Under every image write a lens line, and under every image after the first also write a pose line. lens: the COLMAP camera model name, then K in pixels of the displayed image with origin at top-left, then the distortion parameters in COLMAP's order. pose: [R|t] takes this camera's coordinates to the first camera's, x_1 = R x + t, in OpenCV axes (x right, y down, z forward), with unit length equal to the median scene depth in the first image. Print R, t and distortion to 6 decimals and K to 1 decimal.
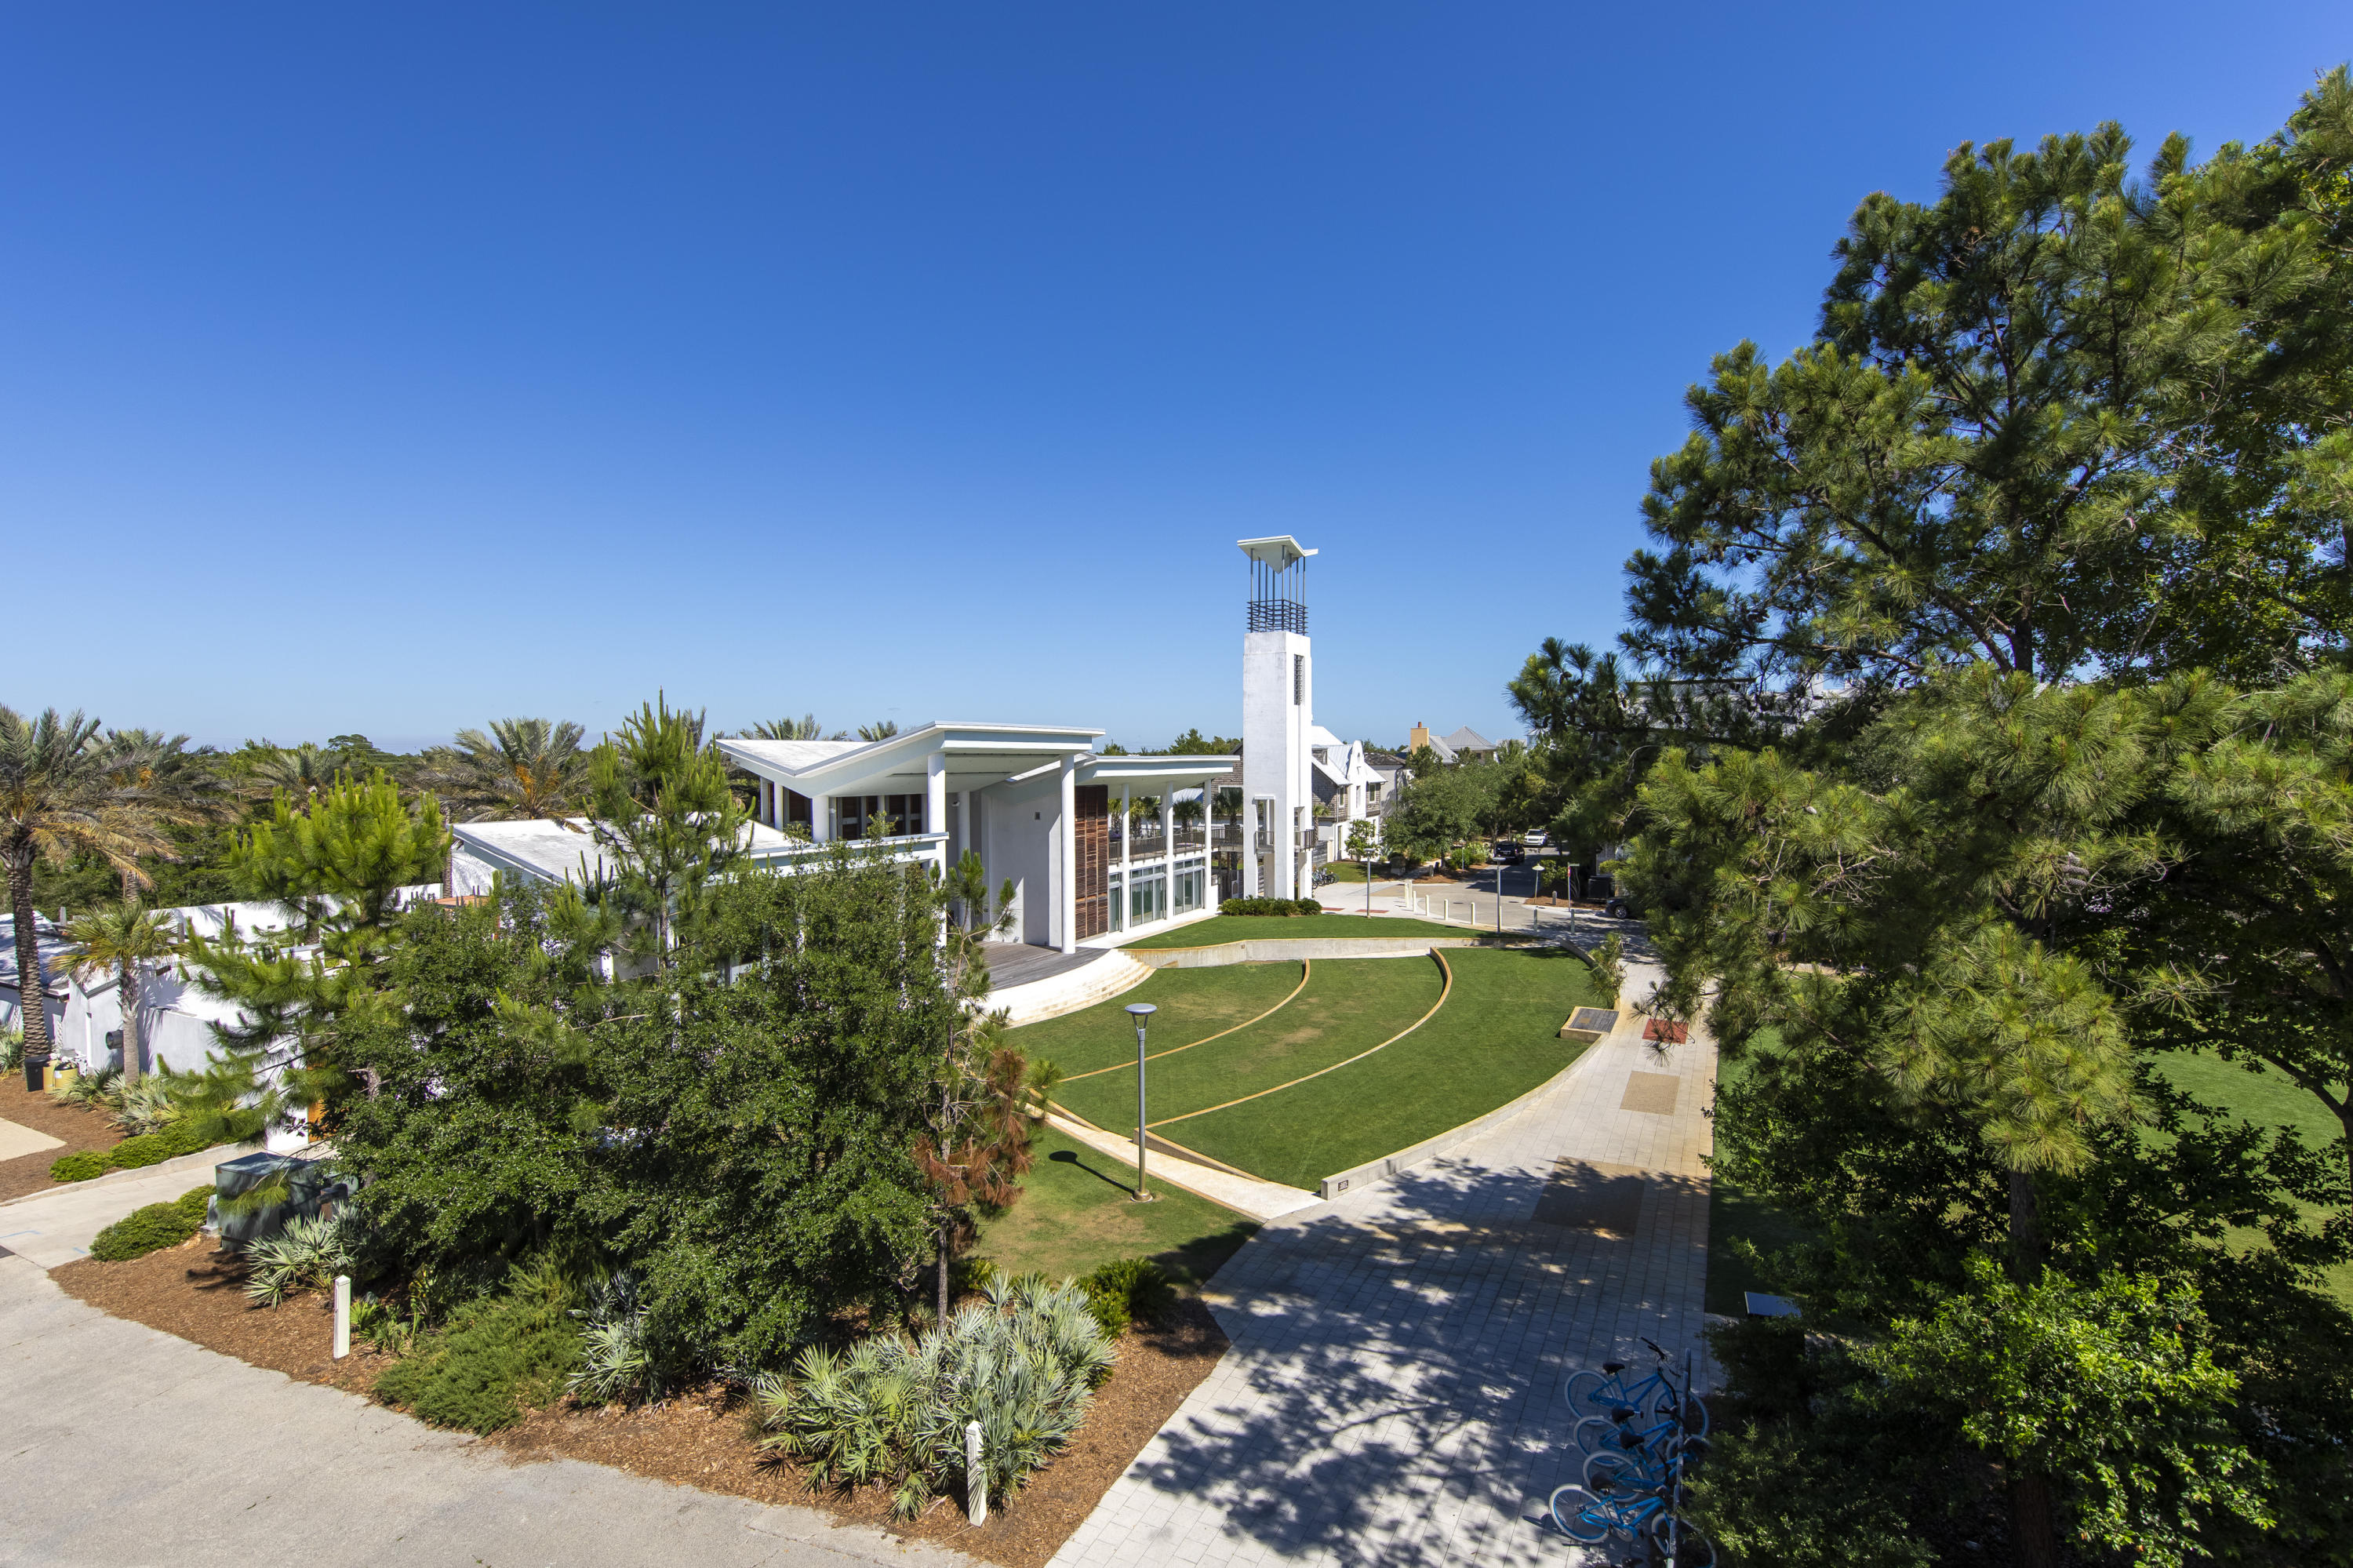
lens RADIAL K [[1082.0, 0, 1172.8], [0, 1082.0, 798.8], [0, 0, 1]] dist [0.008451, 0.001422]
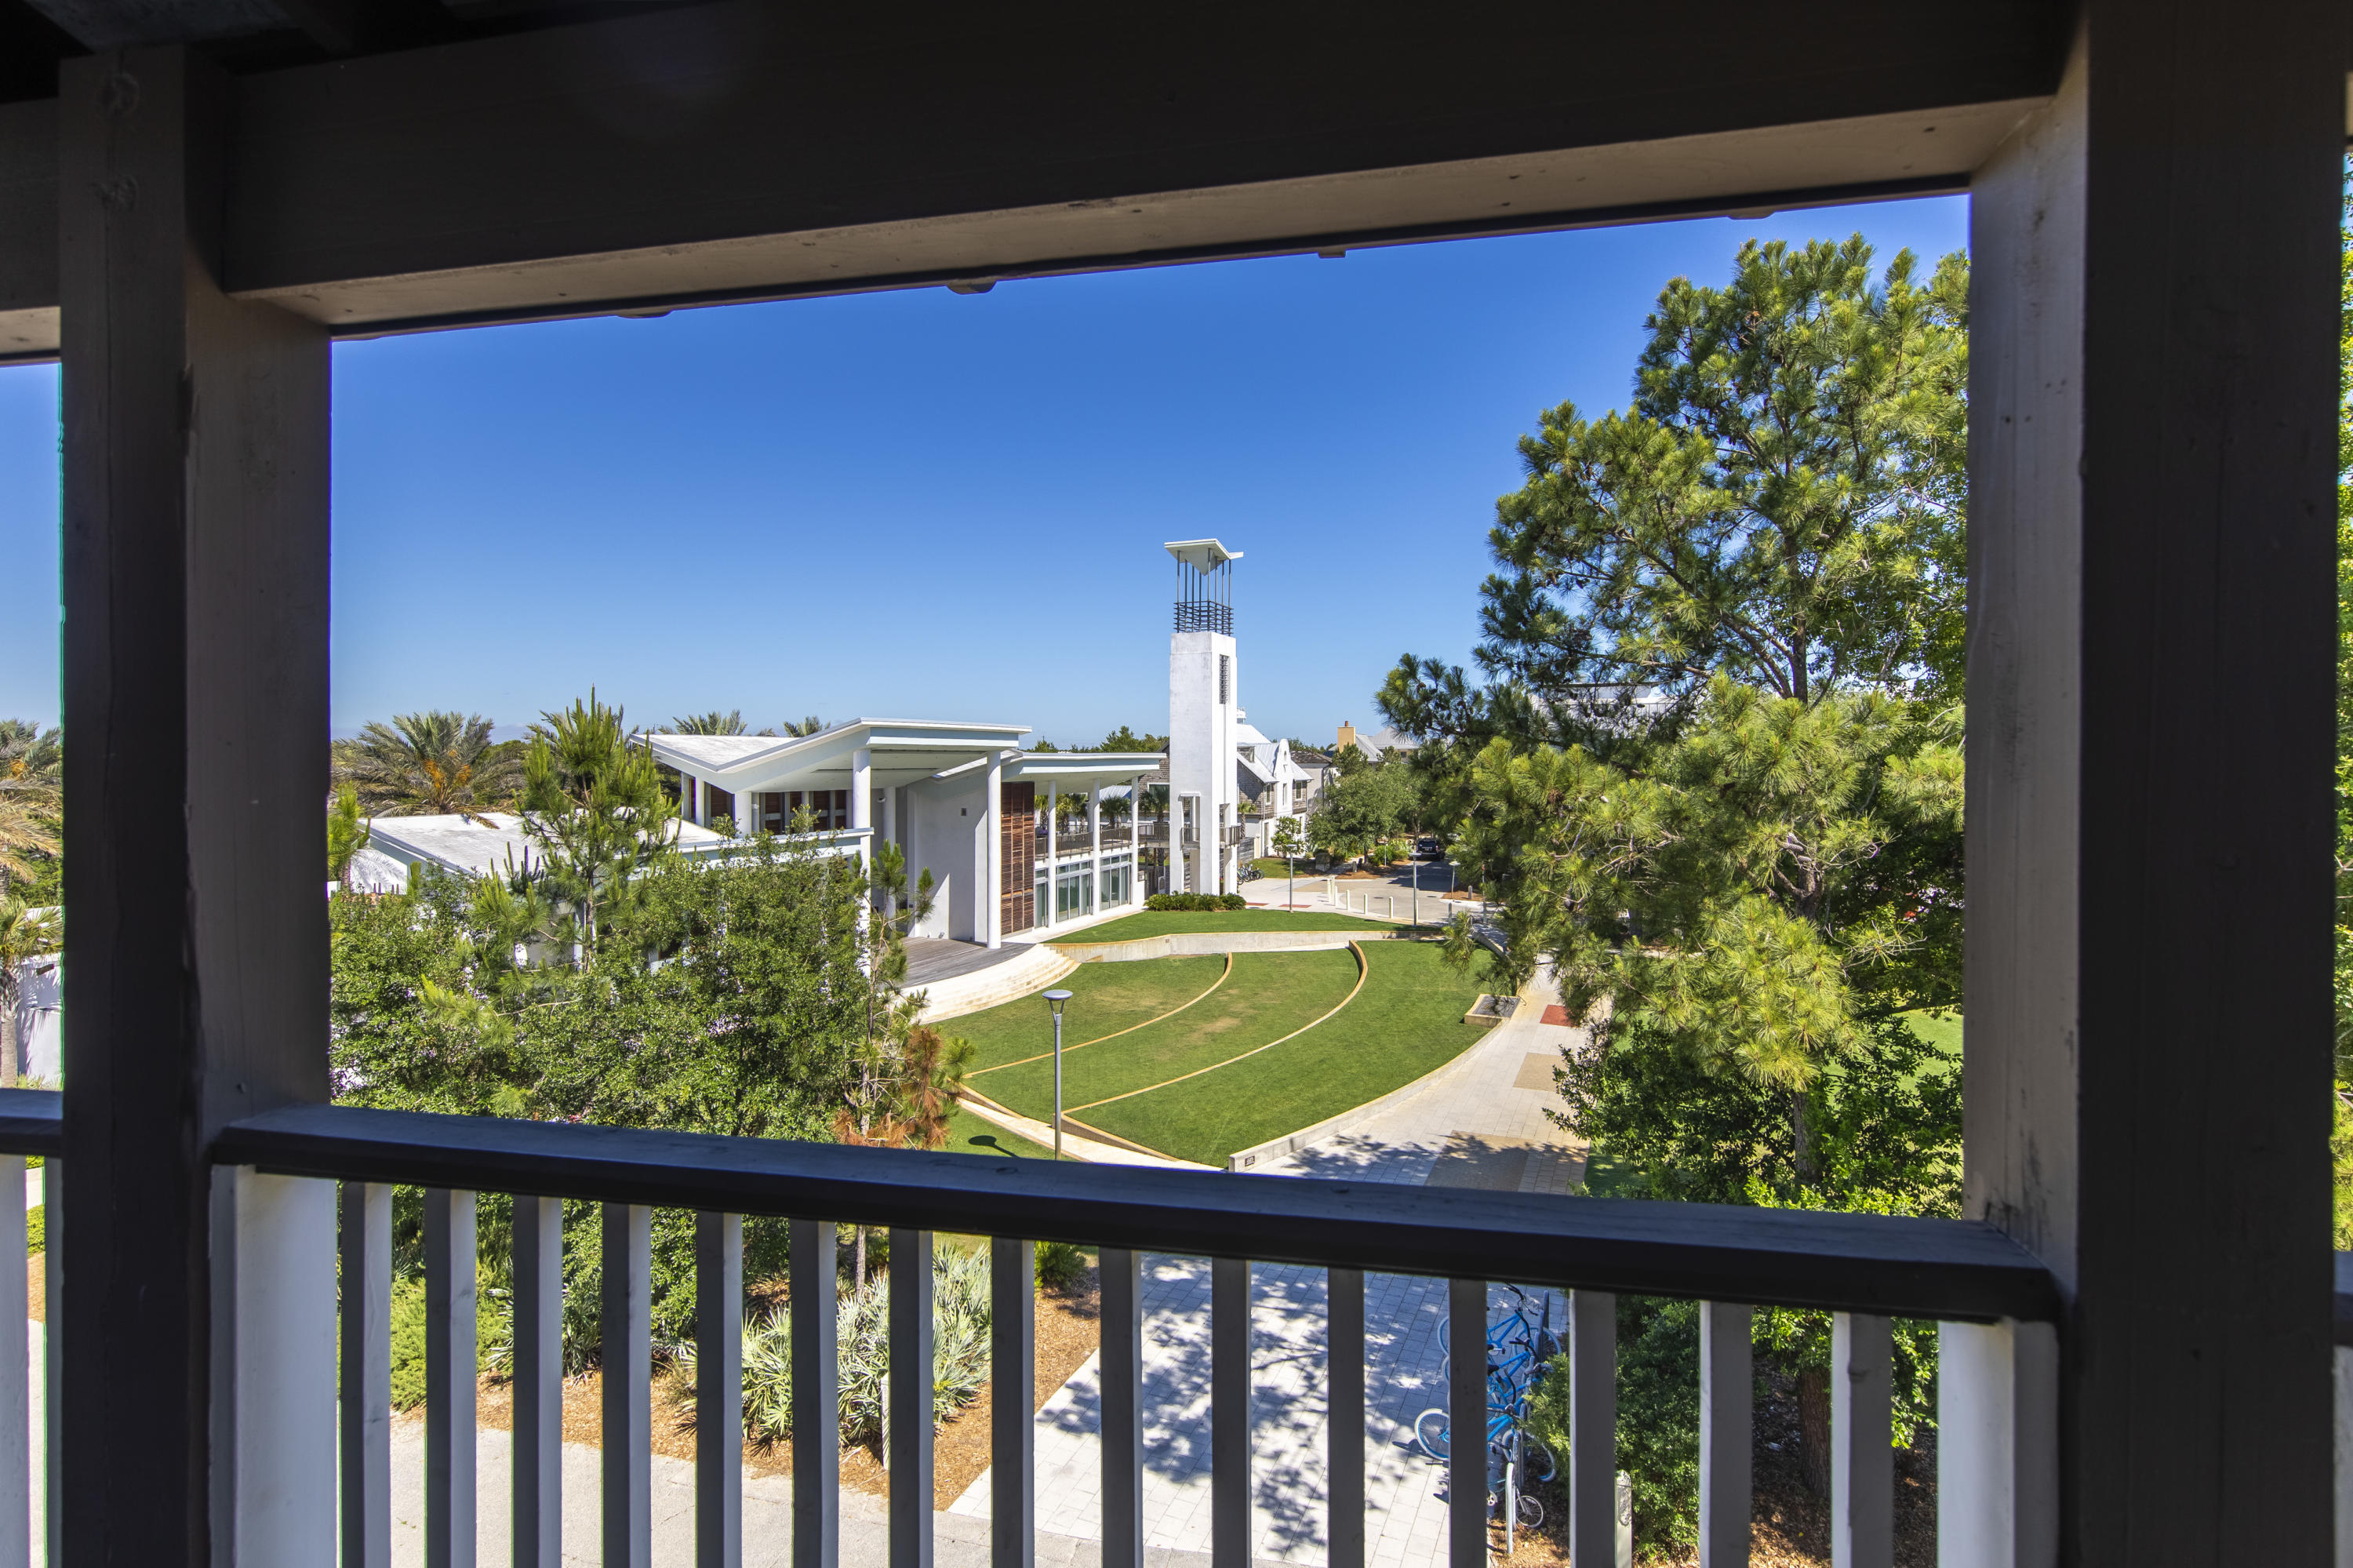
lens RADIAL K [[1082.0, 0, 1180.6], [0, 1082.0, 769.1], [0, 0, 1]] dist [0.008451, 0.001422]
pose [[0.997500, 0.004244, 0.070538, 0.013427], [-0.002475, 0.999680, -0.025156, 0.002071], [-0.070622, 0.024918, 0.997192, -0.053170]]
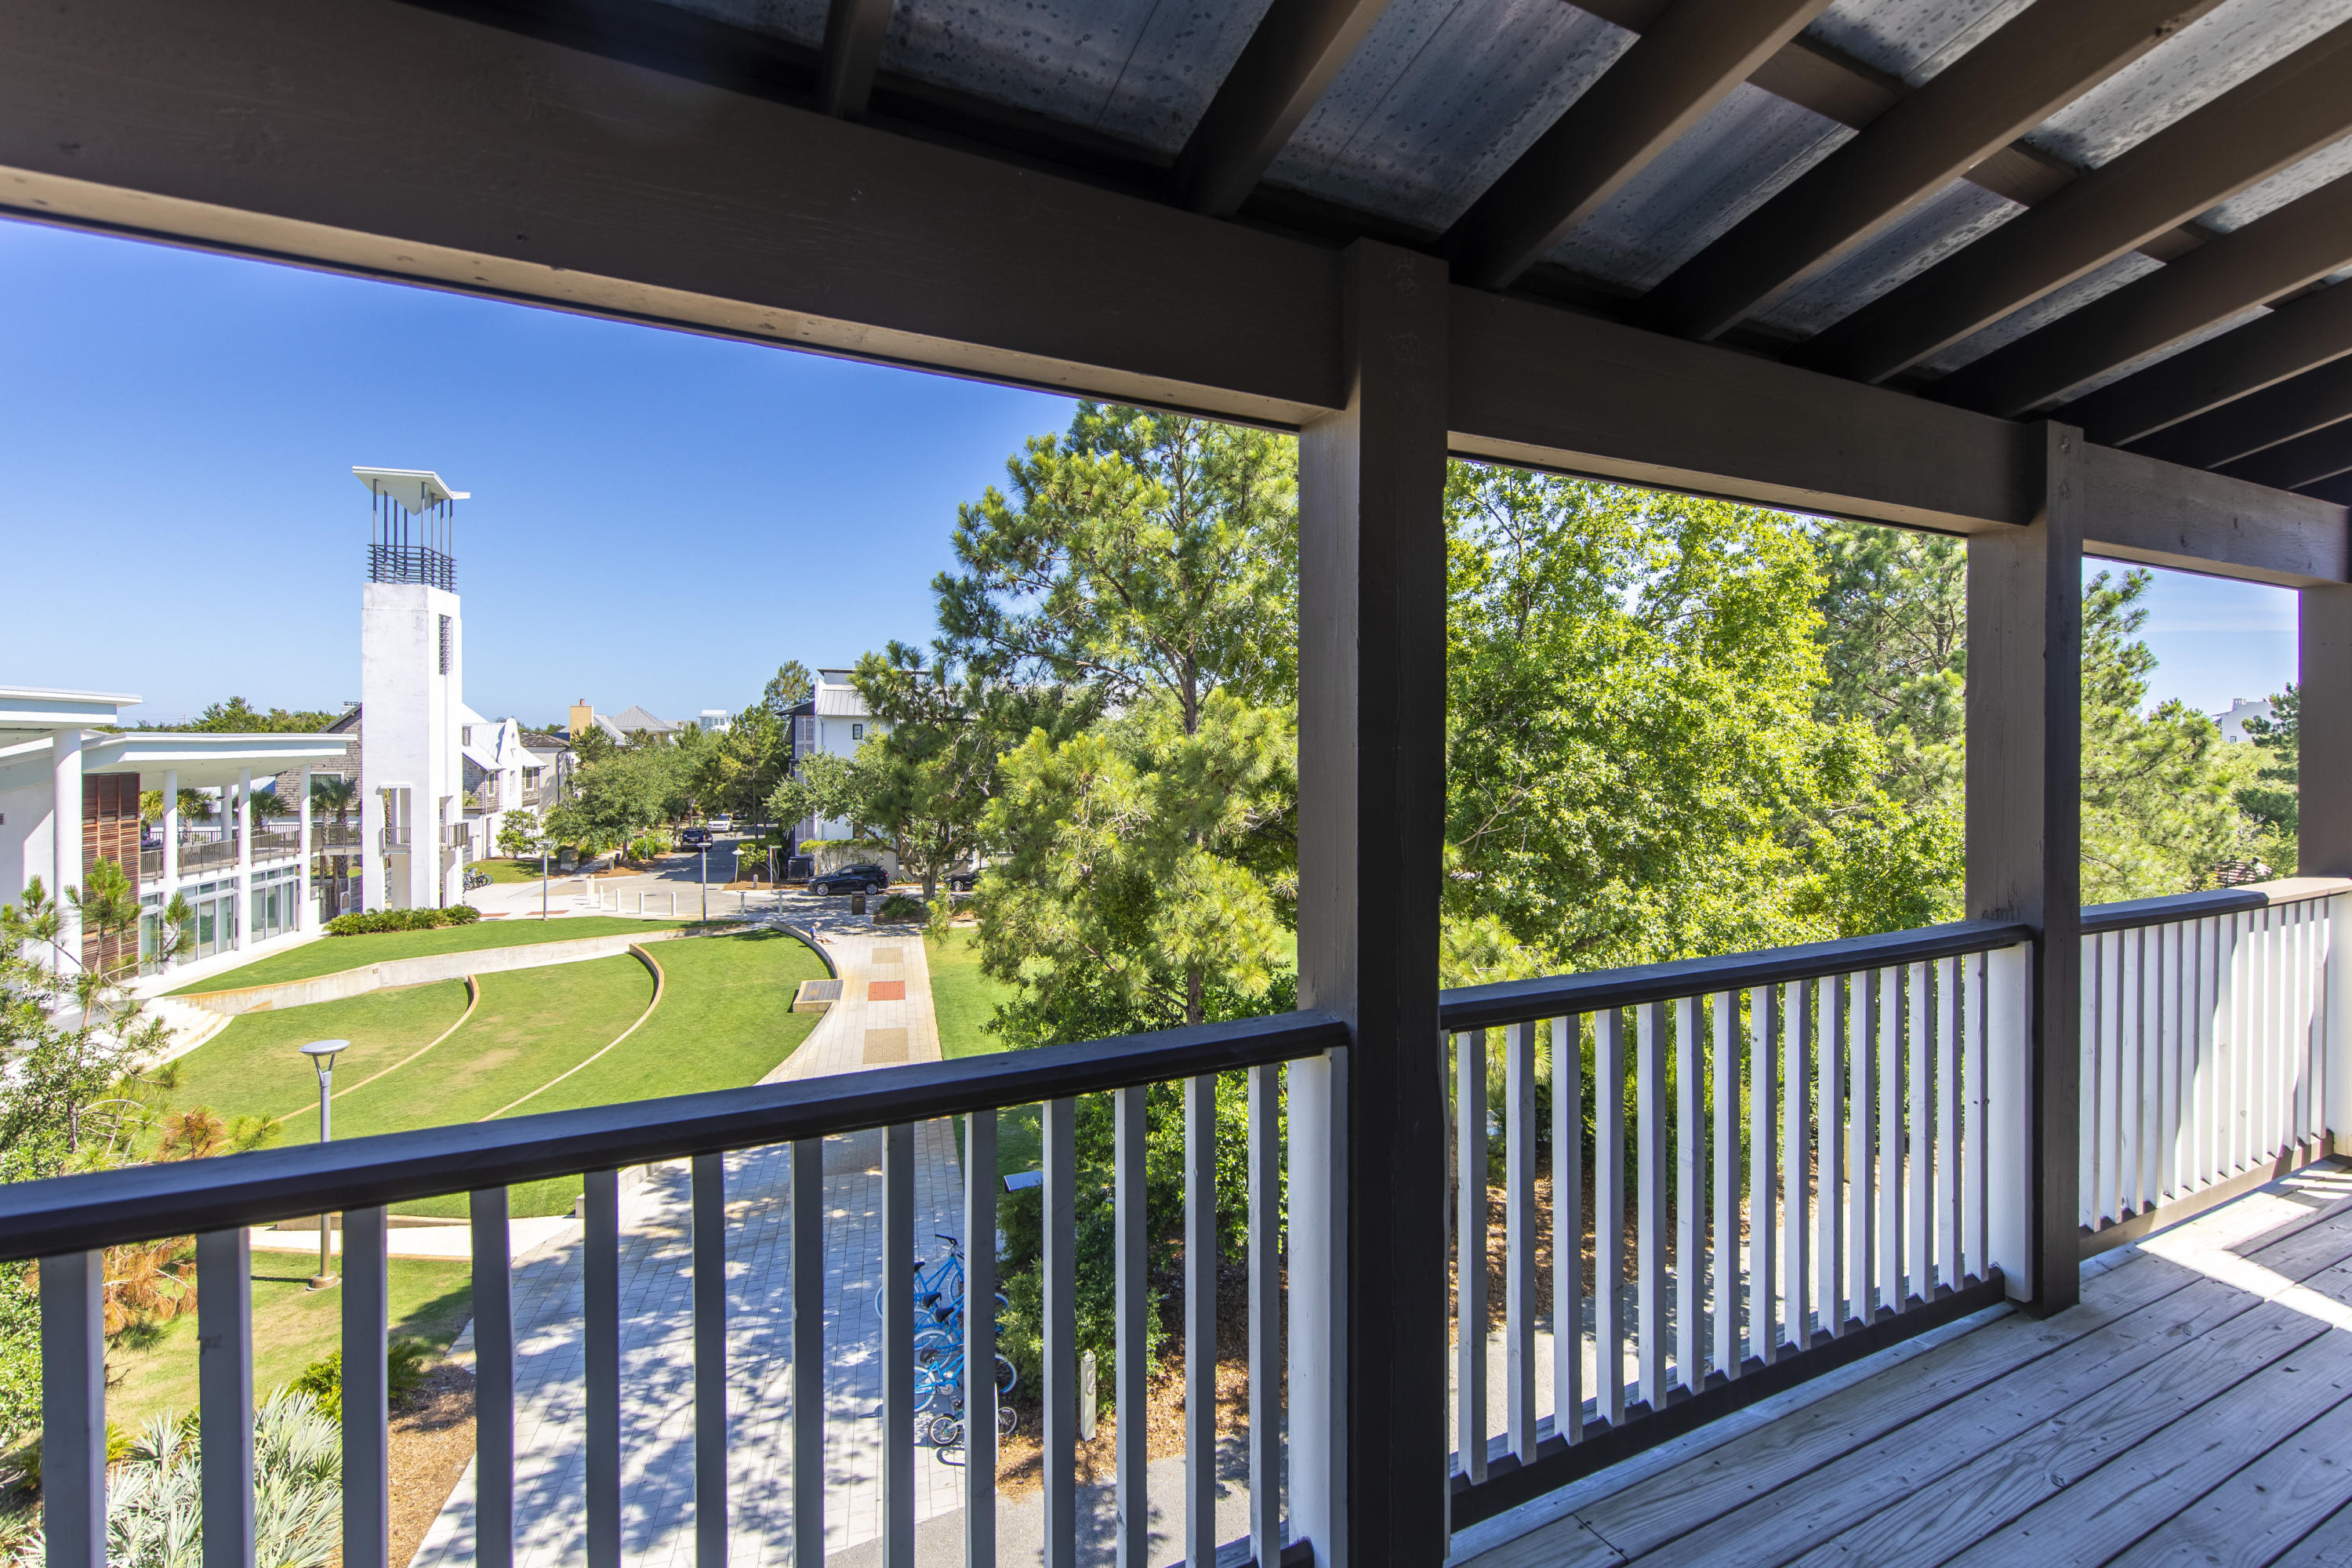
lens RADIAL K [[1081.5, 0, 1197.1], [0, 1081.5, 753.0], [0, 0, 1]] dist [0.008451, 0.001422]
pose [[0.735552, 0.002444, 0.677464, -0.094487], [0.015704, 0.999663, -0.020656, 0.001506], [-0.677287, 0.025833, 0.735266, -0.041419]]
